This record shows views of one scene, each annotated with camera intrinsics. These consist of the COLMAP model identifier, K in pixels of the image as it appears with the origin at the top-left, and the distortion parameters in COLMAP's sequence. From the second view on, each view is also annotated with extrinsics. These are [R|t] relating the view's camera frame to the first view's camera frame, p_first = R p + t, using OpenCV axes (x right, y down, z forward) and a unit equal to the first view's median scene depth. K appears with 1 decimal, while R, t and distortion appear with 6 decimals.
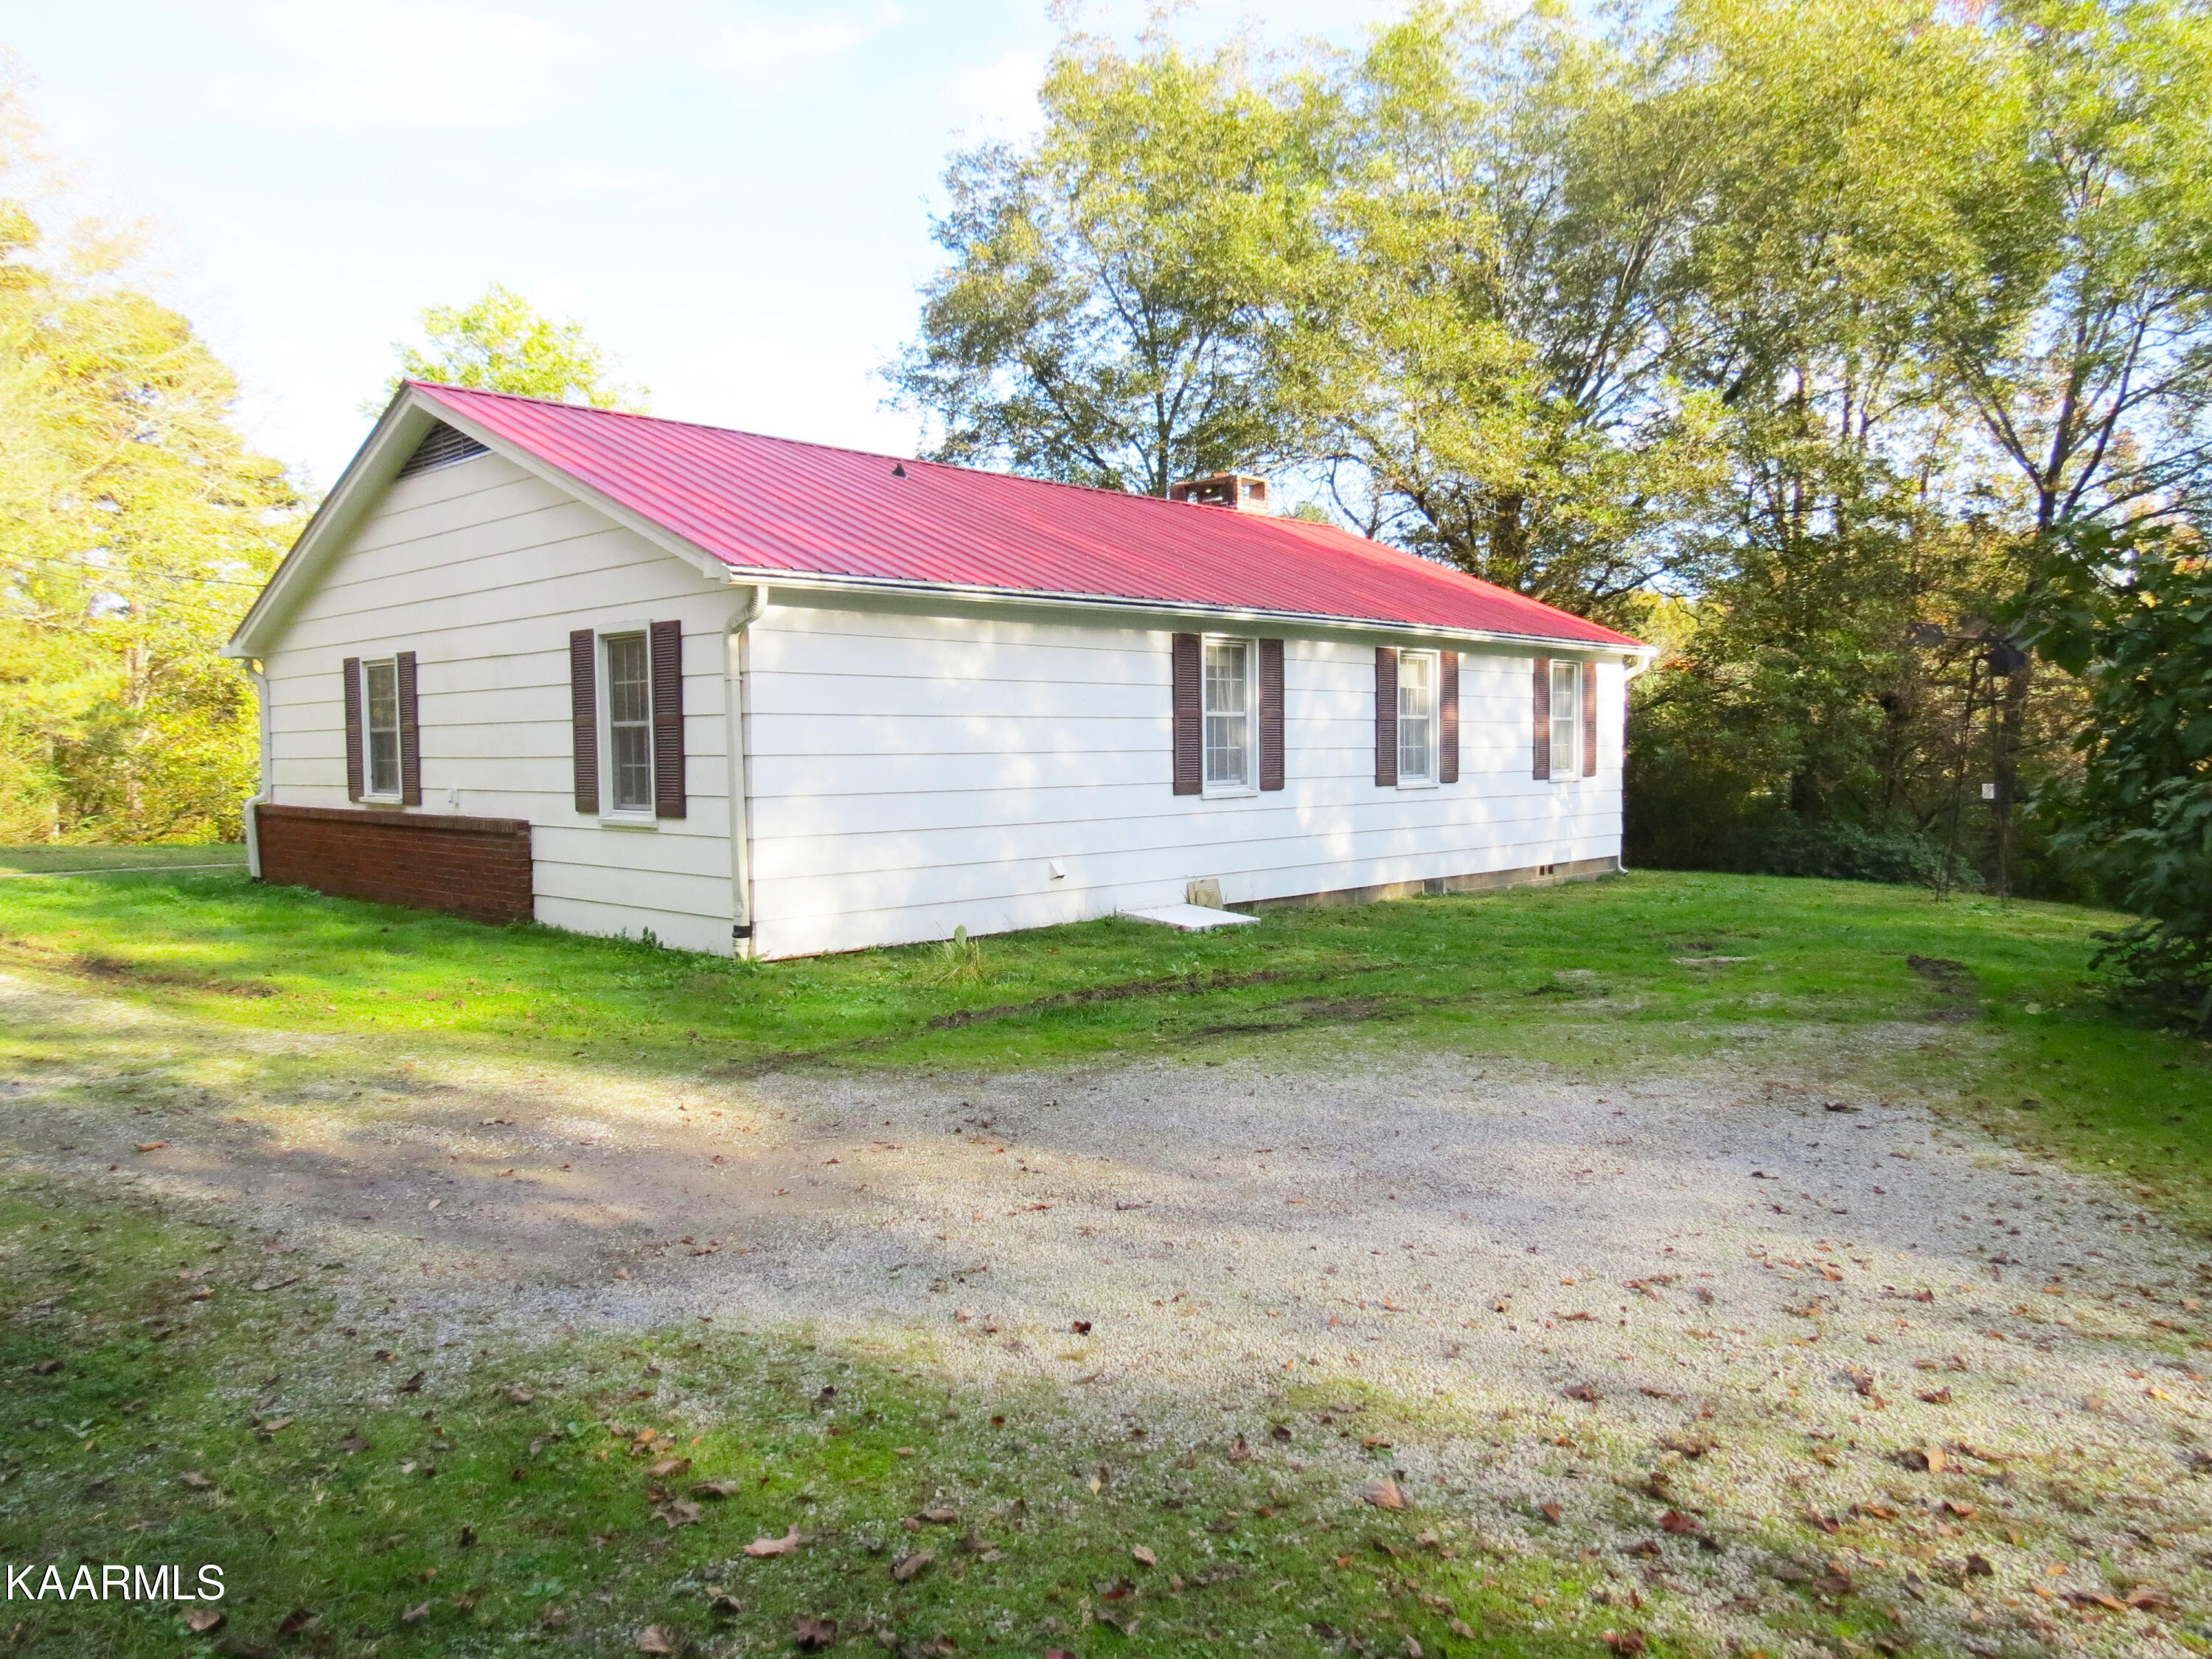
lens RADIAL K [[1570.7, 0, 1100.2], [0, 1570.7, 834.9], [0, 0, 1]] dist [-0.030533, 0.012823]
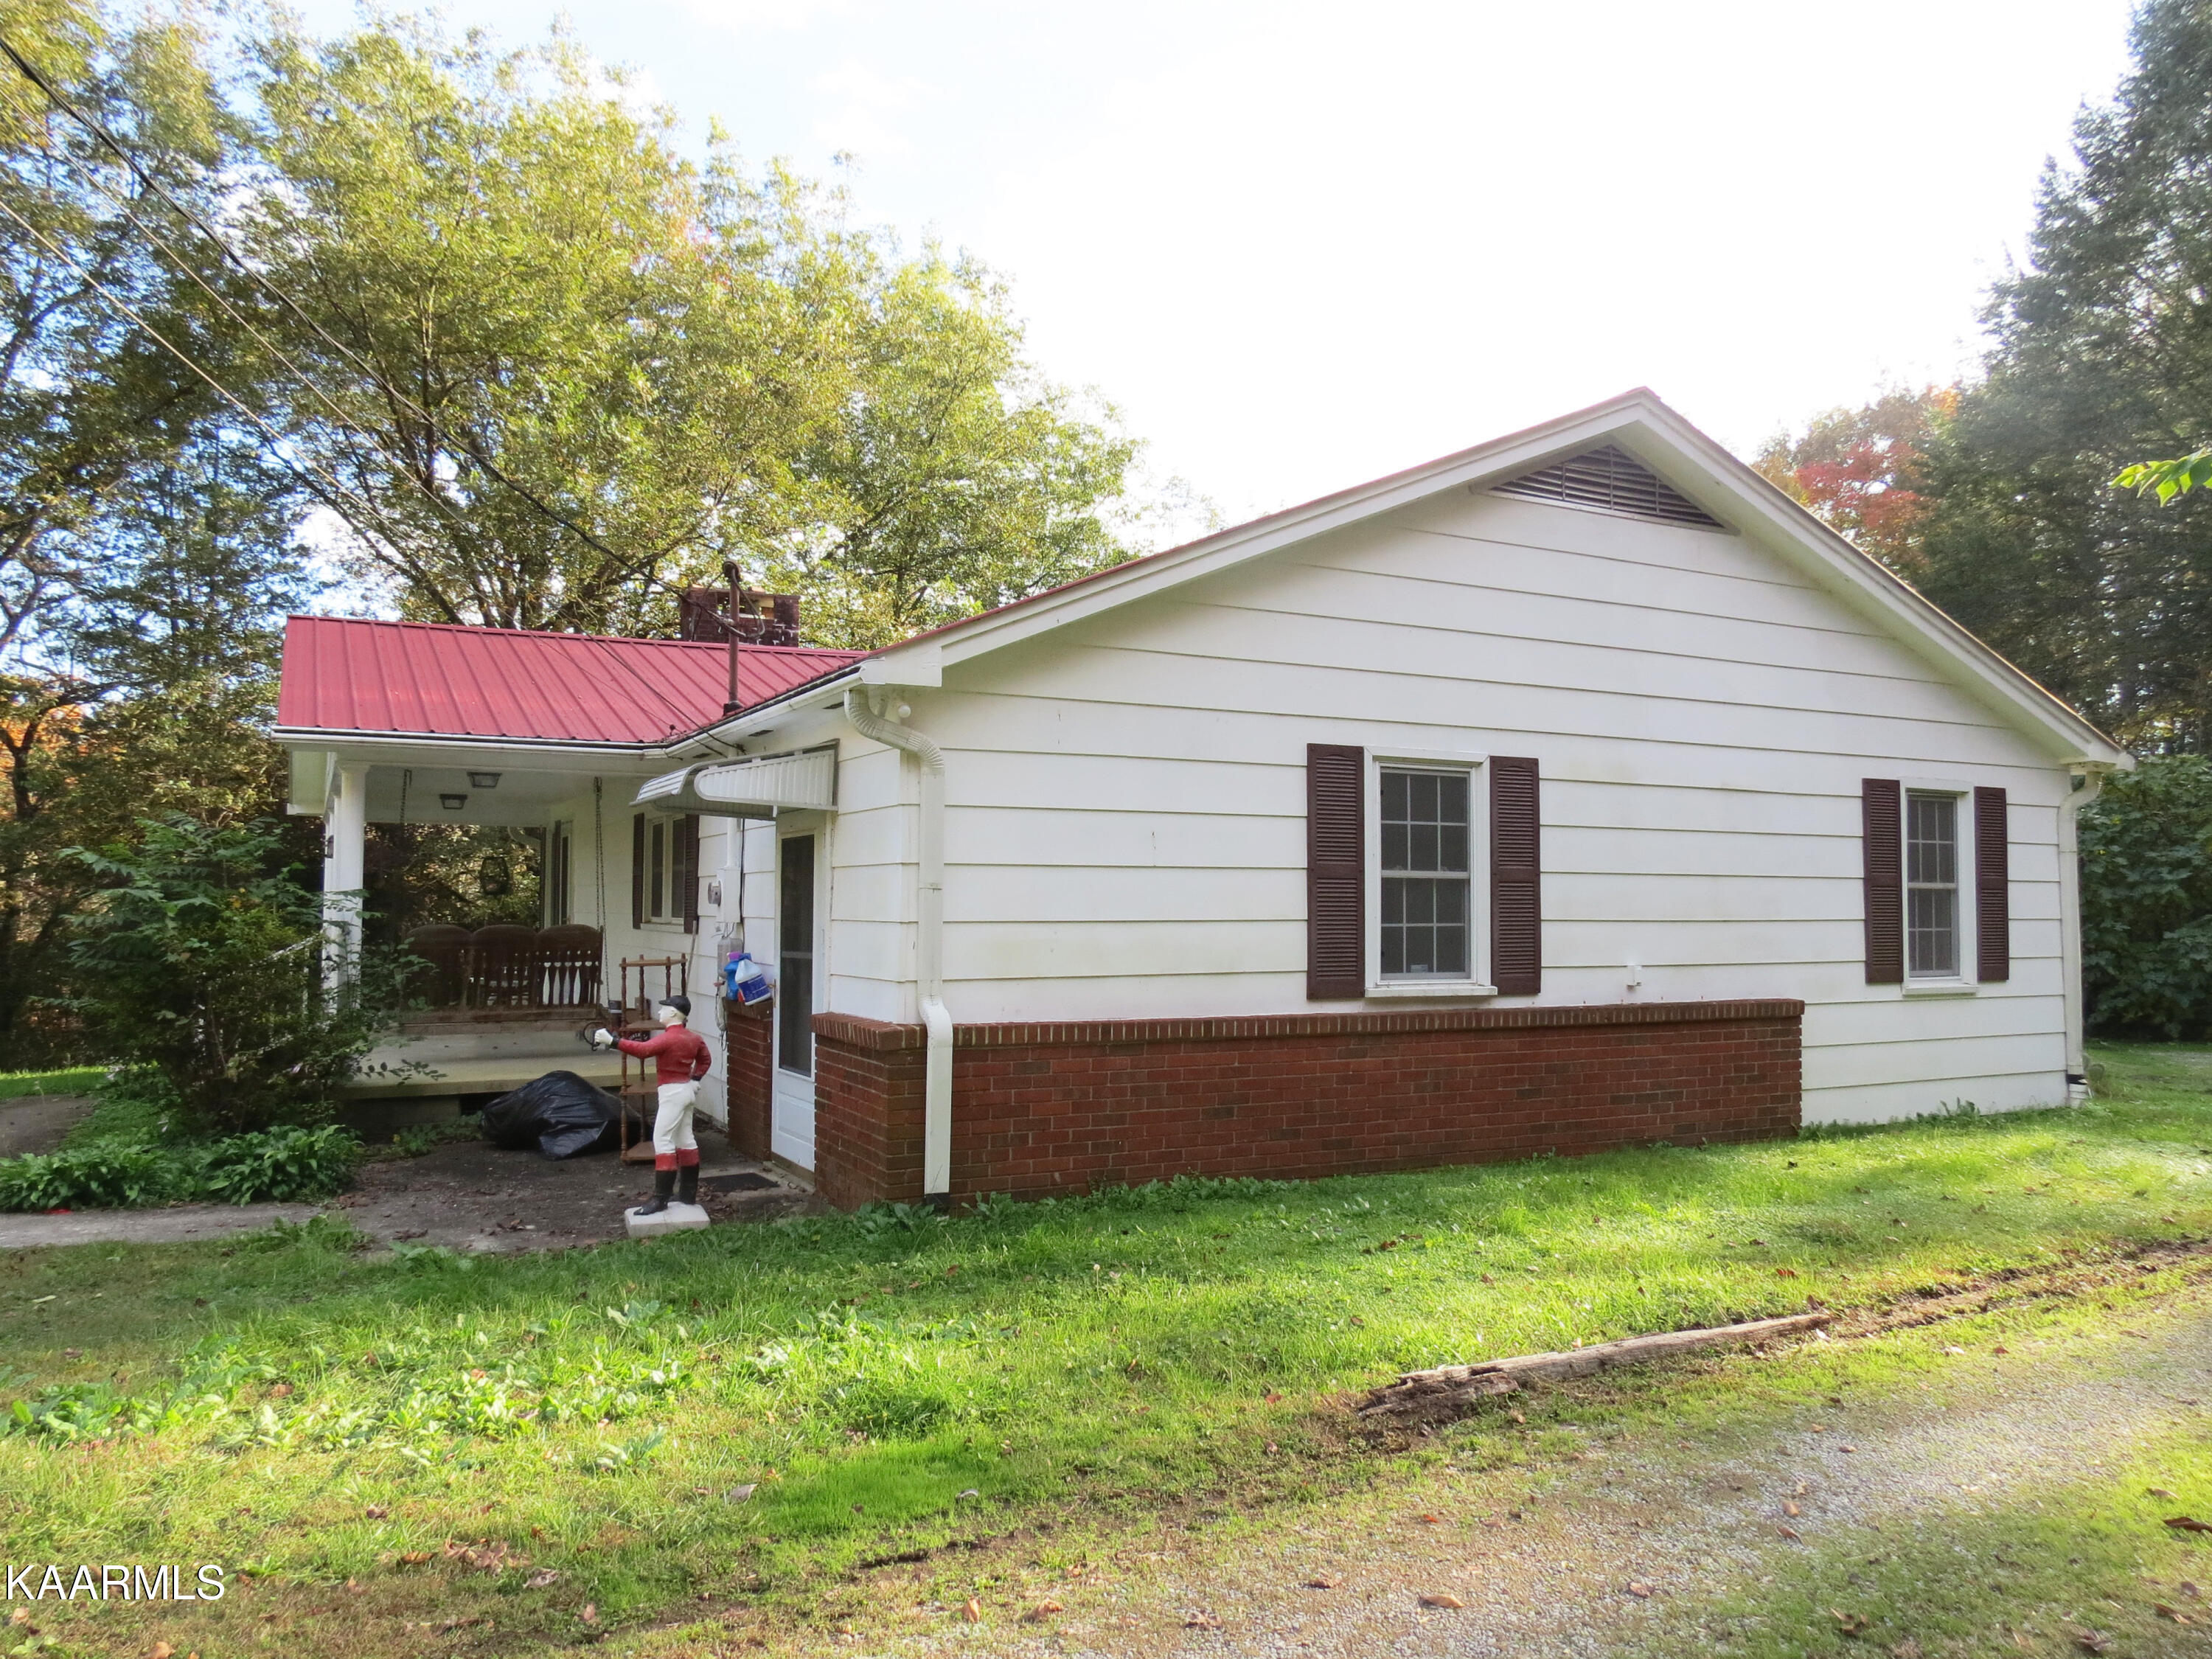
lens RADIAL K [[1570.7, 0, 1098.6], [0, 1570.7, 828.7], [0, 0, 1]] dist [-0.030533, 0.012823]
pose [[0.335846, 0.067056, 0.939527, -1.247478], [0.053373, 0.994505, -0.090059, -0.043103], [-0.940403, 0.080391, 0.330422, 1.063259]]
